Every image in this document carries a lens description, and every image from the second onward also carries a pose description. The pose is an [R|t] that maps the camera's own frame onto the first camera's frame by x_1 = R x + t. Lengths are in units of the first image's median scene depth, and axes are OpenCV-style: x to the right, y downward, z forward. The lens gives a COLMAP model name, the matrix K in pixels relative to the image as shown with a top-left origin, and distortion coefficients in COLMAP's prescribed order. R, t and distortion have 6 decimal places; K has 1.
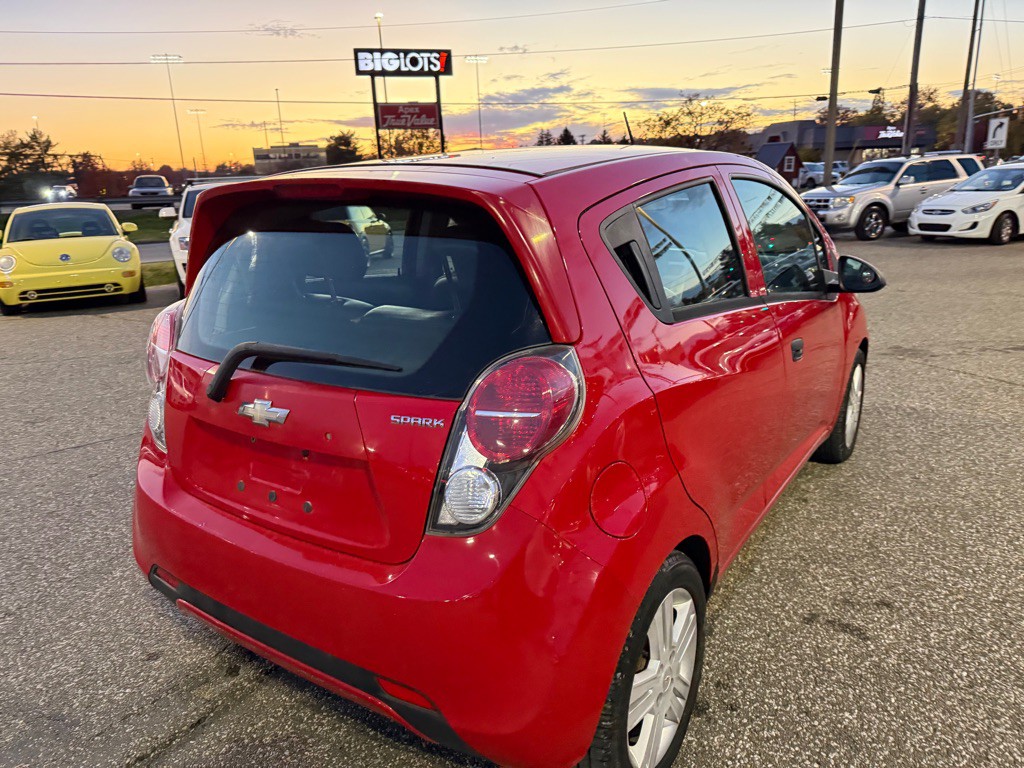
lens RADIAL K [[722.7, 0, 517.3], [0, 722.7, 378.3], [0, 0, 1]] dist [0.022835, -0.029904]
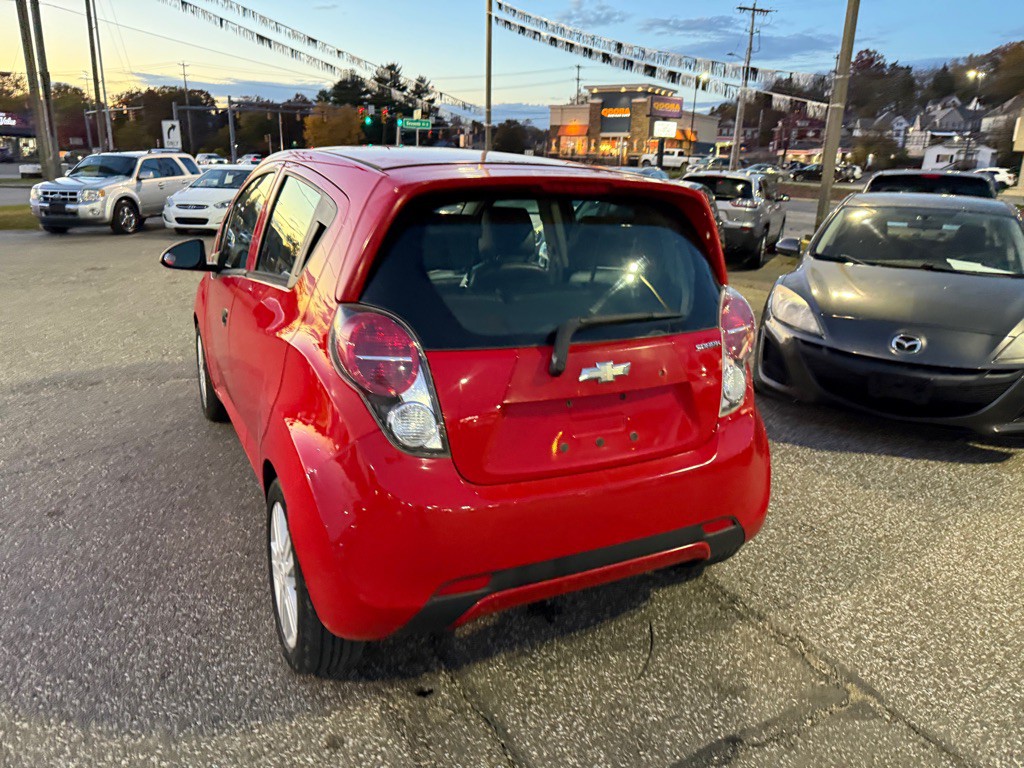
lens RADIAL K [[722.7, 0, 514.5], [0, 722.7, 388.4], [0, 0, 1]] dist [0.022835, -0.029904]
pose [[0.480494, -0.205977, 0.852466, -0.893077], [0.188452, 0.973571, 0.129017, -0.068032], [-0.856511, 0.098657, 0.506612, 0.321034]]
